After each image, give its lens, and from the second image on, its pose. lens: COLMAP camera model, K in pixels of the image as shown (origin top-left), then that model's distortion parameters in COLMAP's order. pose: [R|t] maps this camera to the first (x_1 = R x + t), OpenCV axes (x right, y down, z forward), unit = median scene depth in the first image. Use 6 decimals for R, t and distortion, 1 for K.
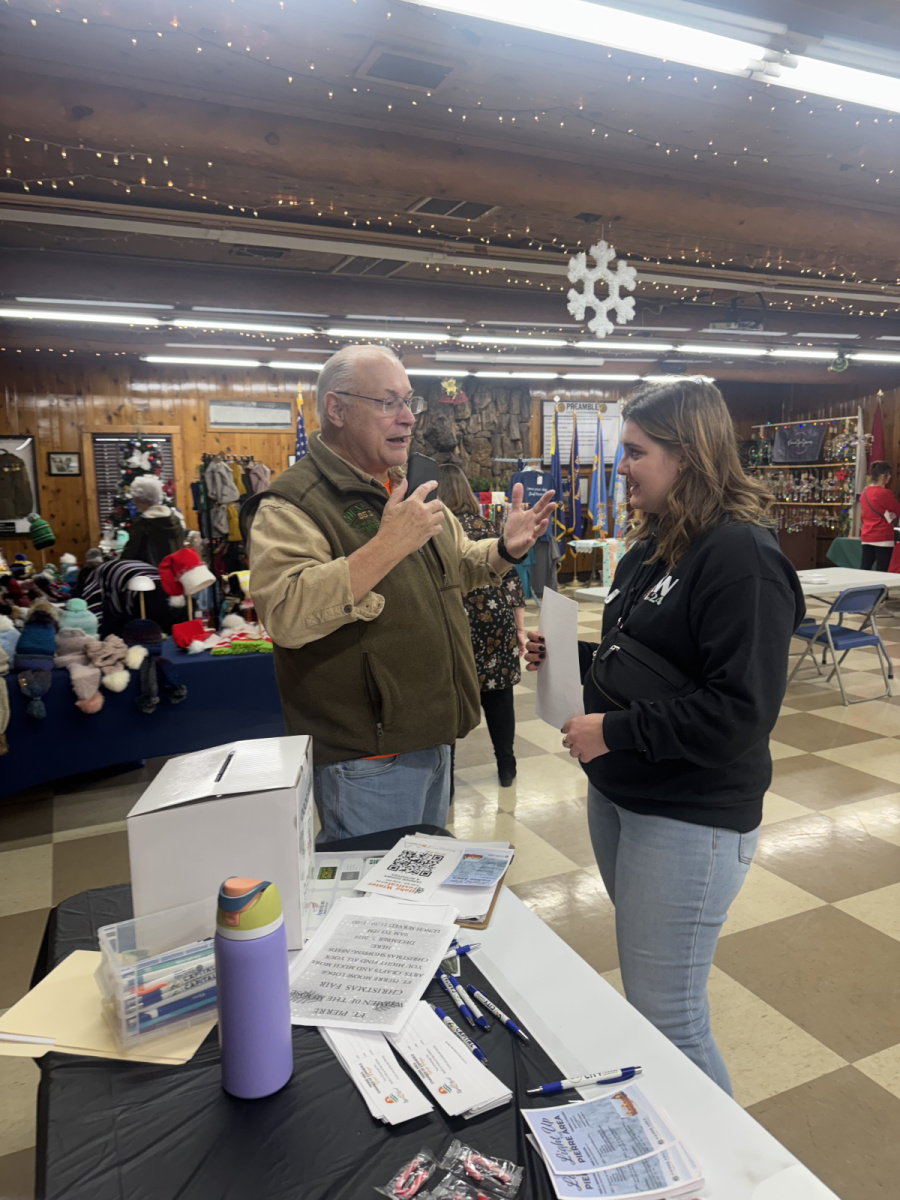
lens RADIAL K [[833.6, 0, 450.0], [0, 833.6, 600.0], [0, 0, 1]] dist [0.066529, -0.171644]
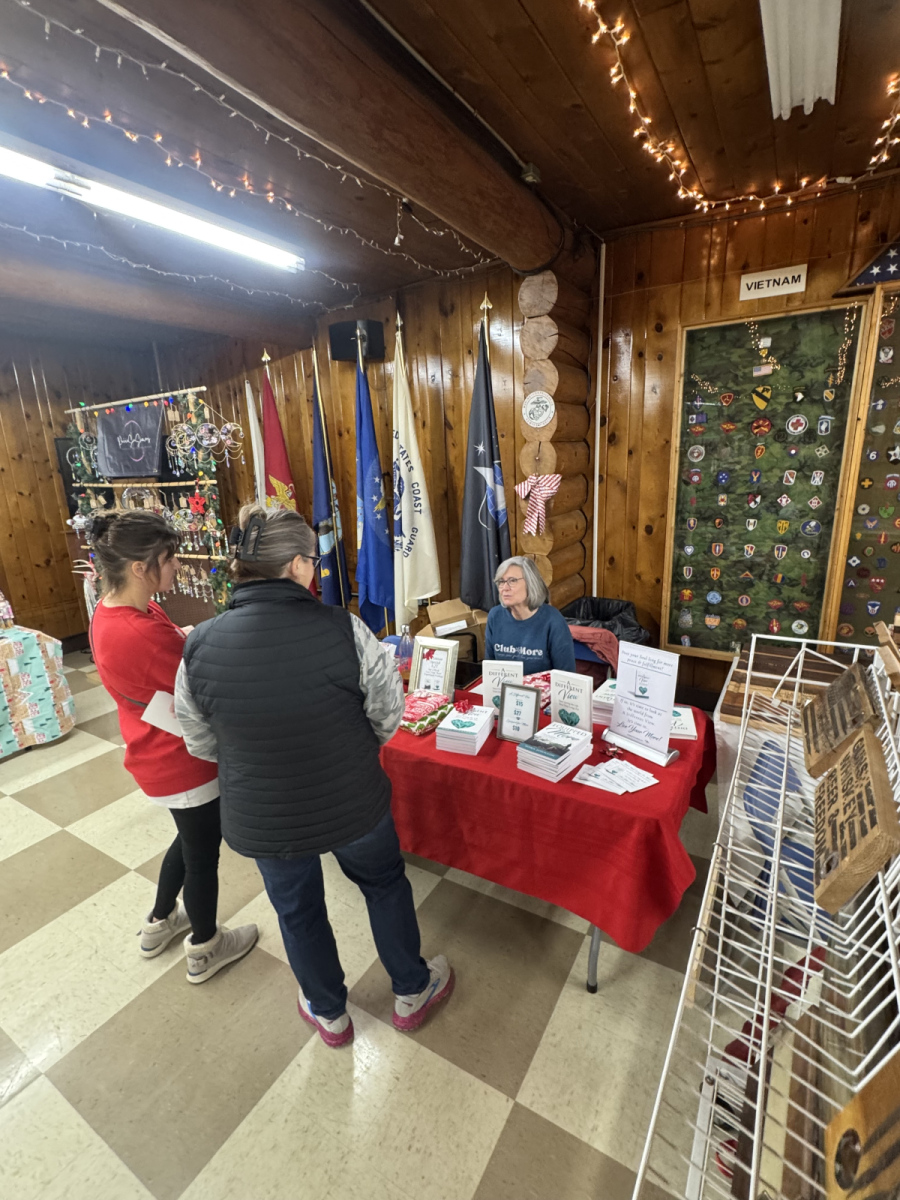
lens RADIAL K [[553.1, 0, 457.0], [0, 553.1, 602.4], [0, 0, 1]] dist [-0.001070, -0.000097]
pose [[0.819349, -0.154800, 0.552000, 0.378699], [0.103116, 0.986946, 0.123716, -0.108102], [-0.563946, -0.044446, 0.824615, 0.588881]]
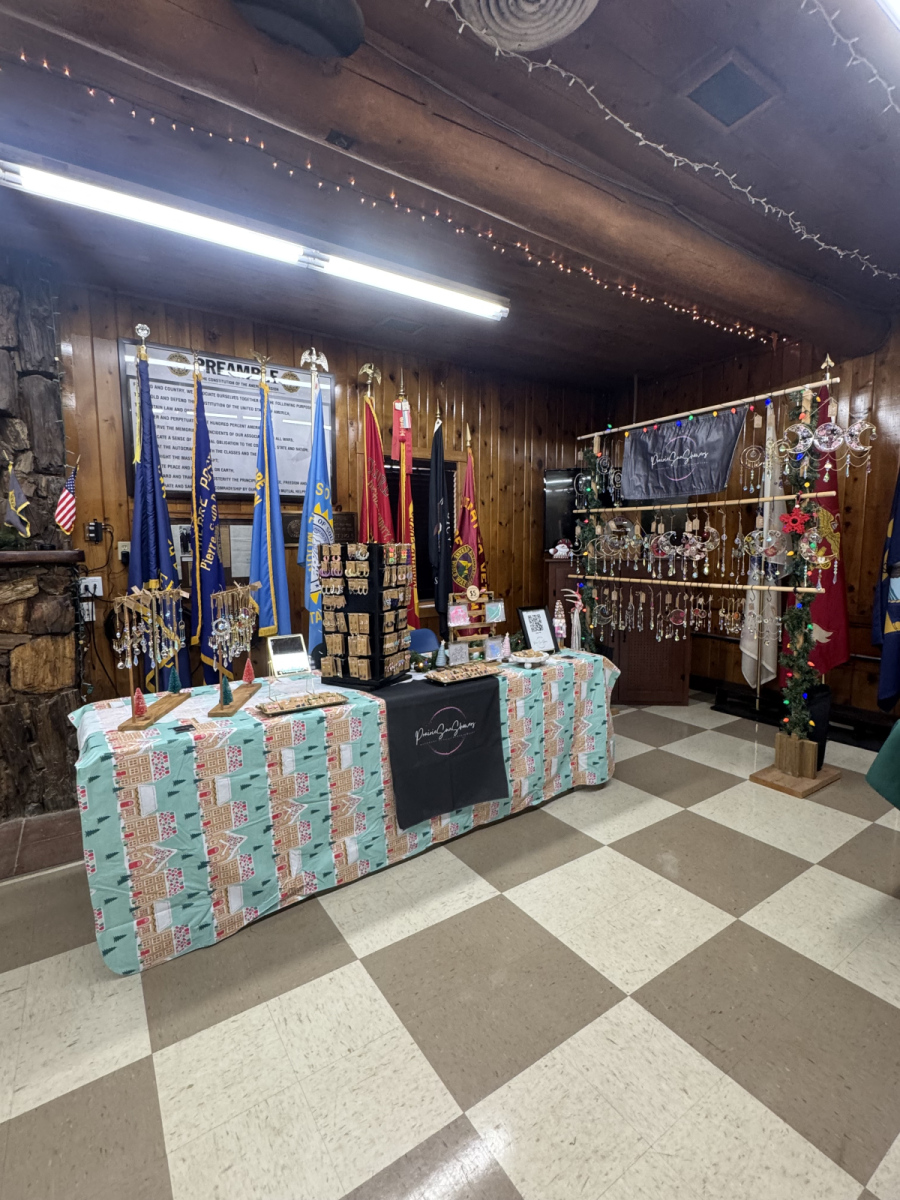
lens RADIAL K [[553.1, 0, 457.0], [0, 553.1, 602.4], [0, 0, 1]] dist [-0.001070, -0.000097]
pose [[0.983938, -0.006009, 0.178411, 0.235696], [0.012729, 0.999251, -0.036545, -0.094820], [-0.178058, 0.038229, 0.983277, 0.718121]]
